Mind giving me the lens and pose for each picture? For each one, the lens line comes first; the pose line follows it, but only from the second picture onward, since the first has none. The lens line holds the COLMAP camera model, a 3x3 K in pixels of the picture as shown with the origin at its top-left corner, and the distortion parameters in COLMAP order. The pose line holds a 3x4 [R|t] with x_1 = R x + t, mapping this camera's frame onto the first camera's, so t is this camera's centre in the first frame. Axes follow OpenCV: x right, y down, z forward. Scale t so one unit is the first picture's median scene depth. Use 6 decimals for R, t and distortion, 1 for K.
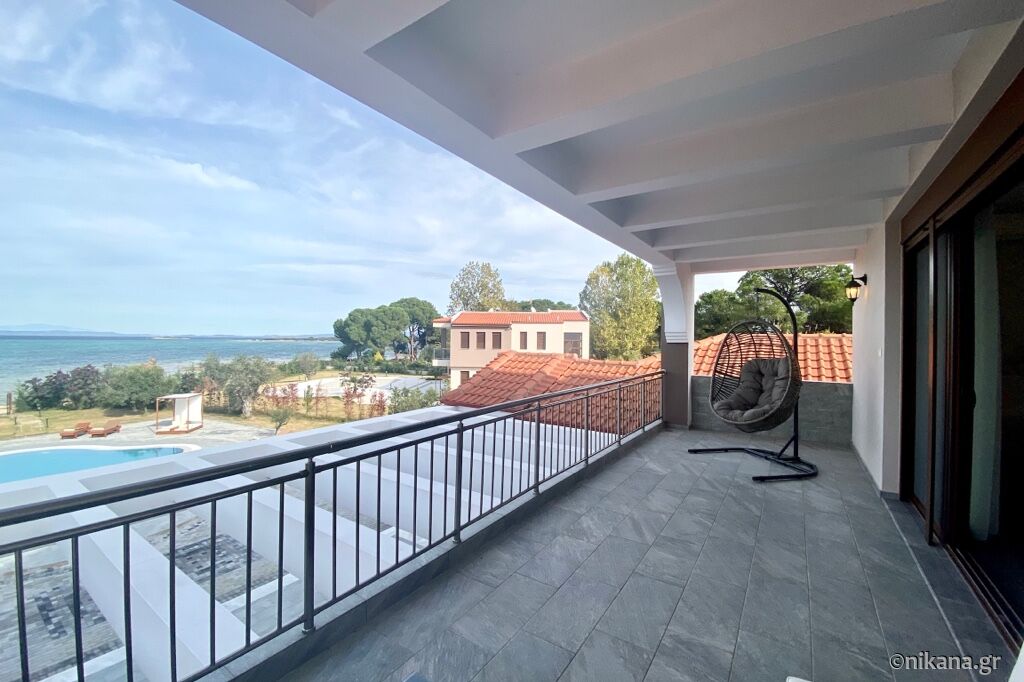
lens RADIAL K [[431.7, 0, 512.0], [0, 431.7, 341.0], [0, 0, 1]] dist [-0.015037, -0.000178]
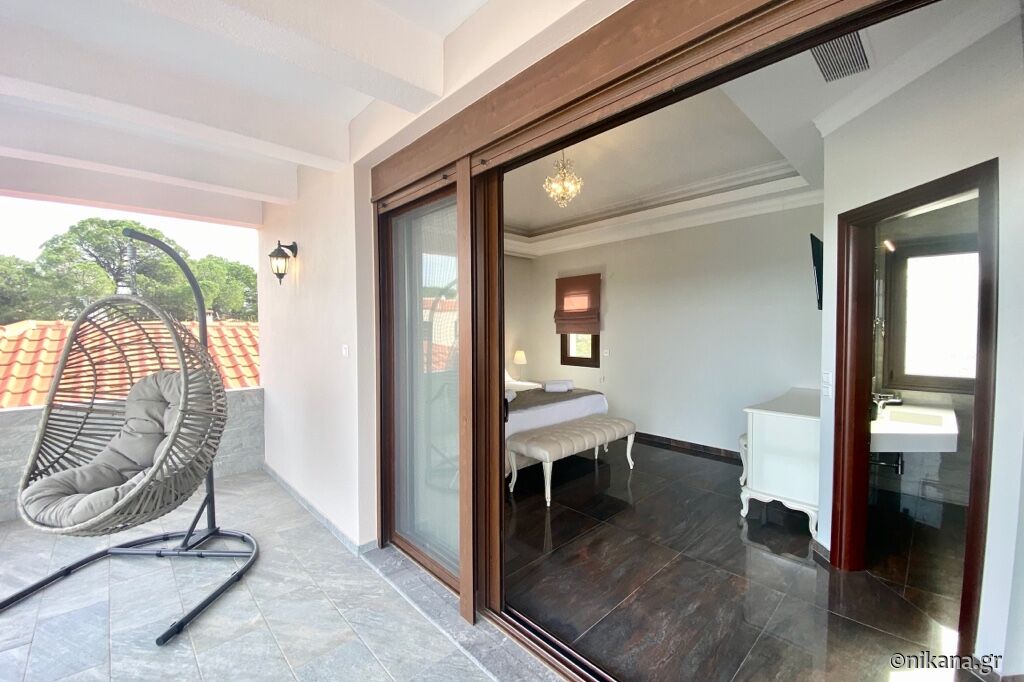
lens RADIAL K [[403.4, 0, 508.8], [0, 403.4, 340.1], [0, 0, 1]] dist [0.002785, -0.014977]
pose [[0.208397, -0.040247, 0.977216, 0.191215], [0.006647, 0.999188, 0.039735, -0.011870], [-0.978022, -0.001785, 0.208495, 0.428470]]
